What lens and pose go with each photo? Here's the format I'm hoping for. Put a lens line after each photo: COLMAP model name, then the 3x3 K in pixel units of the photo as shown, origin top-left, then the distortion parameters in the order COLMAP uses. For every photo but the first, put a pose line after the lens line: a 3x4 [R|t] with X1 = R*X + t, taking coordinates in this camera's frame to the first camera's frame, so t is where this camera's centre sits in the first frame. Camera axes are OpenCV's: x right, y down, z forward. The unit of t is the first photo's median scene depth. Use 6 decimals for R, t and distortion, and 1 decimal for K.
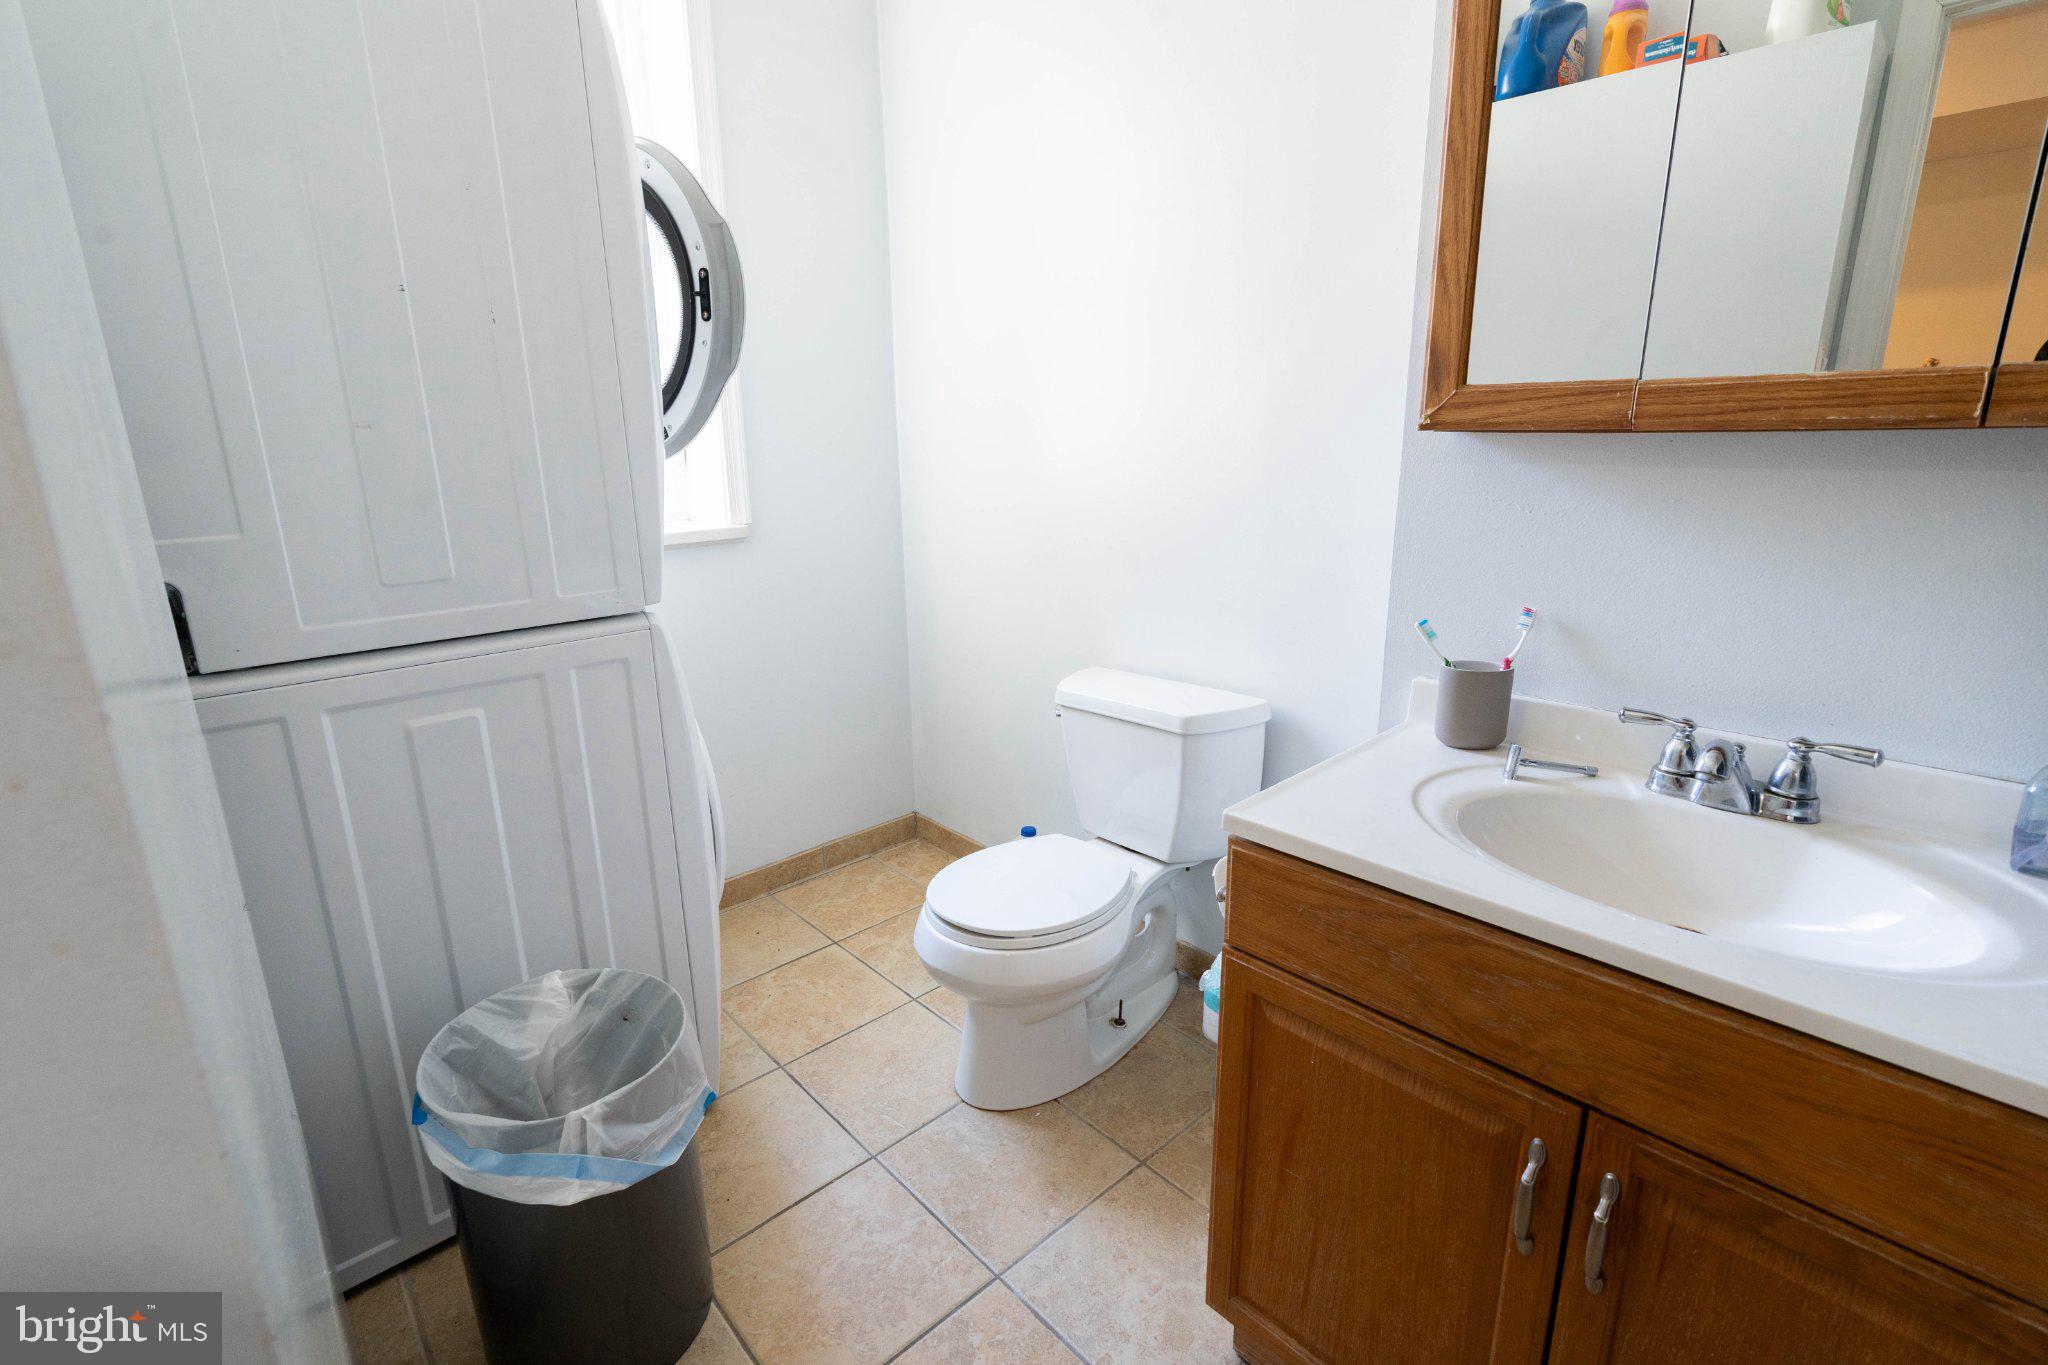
lens RADIAL K [[918.3, 0, 1011.8], [0, 918.3, 669.0], [0, 0, 1]] dist [-0.002139, 0.000088]
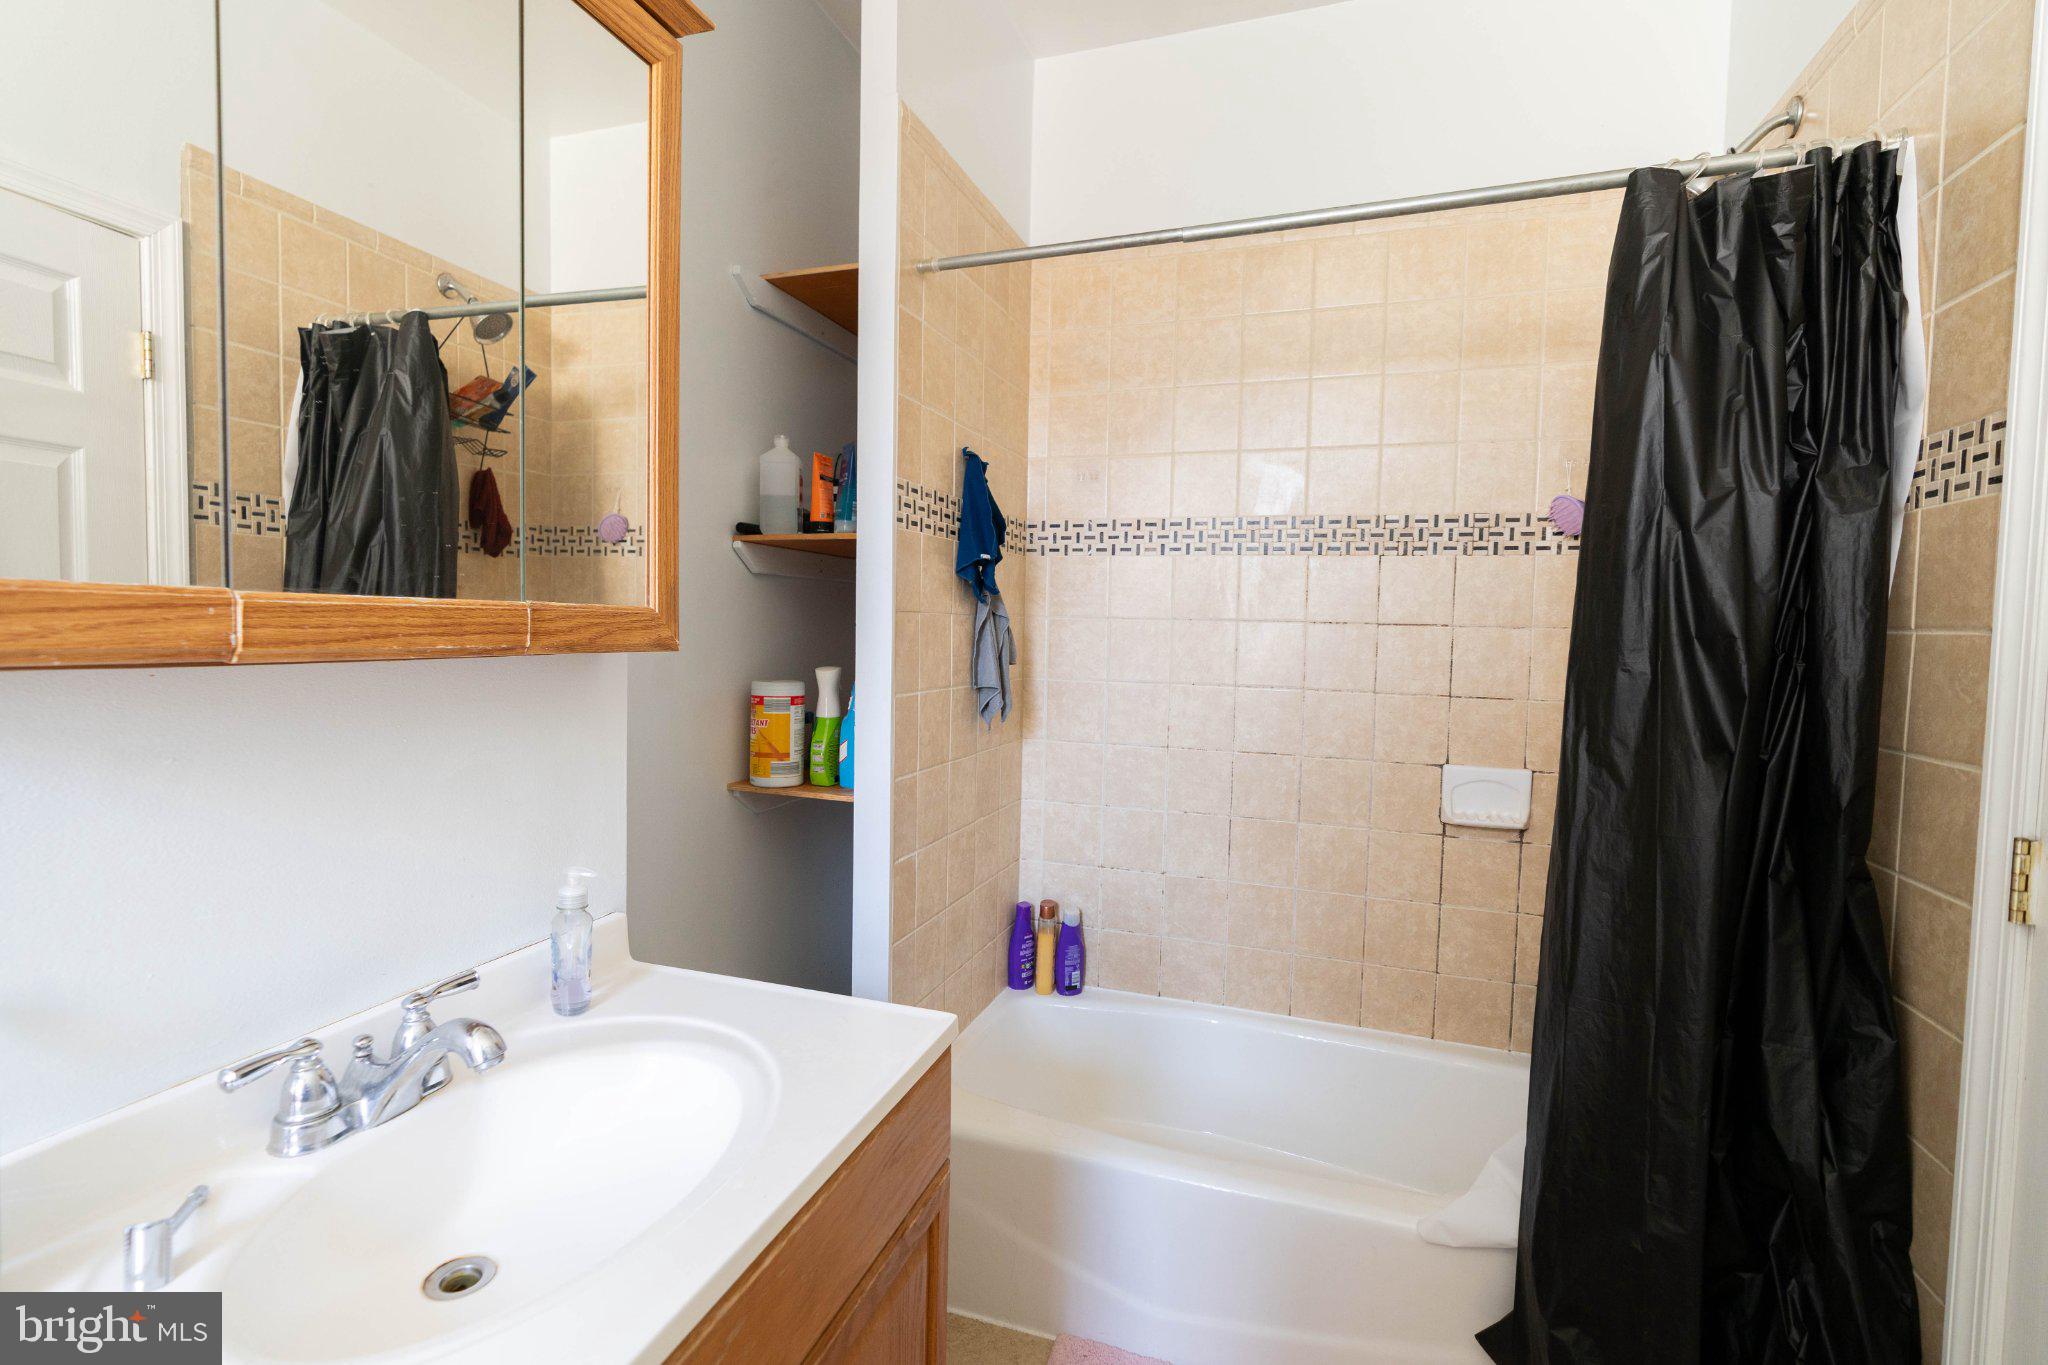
lens RADIAL K [[918.3, 0, 1011.8], [0, 918.3, 669.0], [0, 0, 1]] dist [-0.002139, 0.000088]
pose [[-0.478493, -0.028754, 0.877620, -0.183336], [0.214402, 0.965387, 0.148525, -0.239836], [-0.851514, 0.259232, -0.455766, 0.843865]]
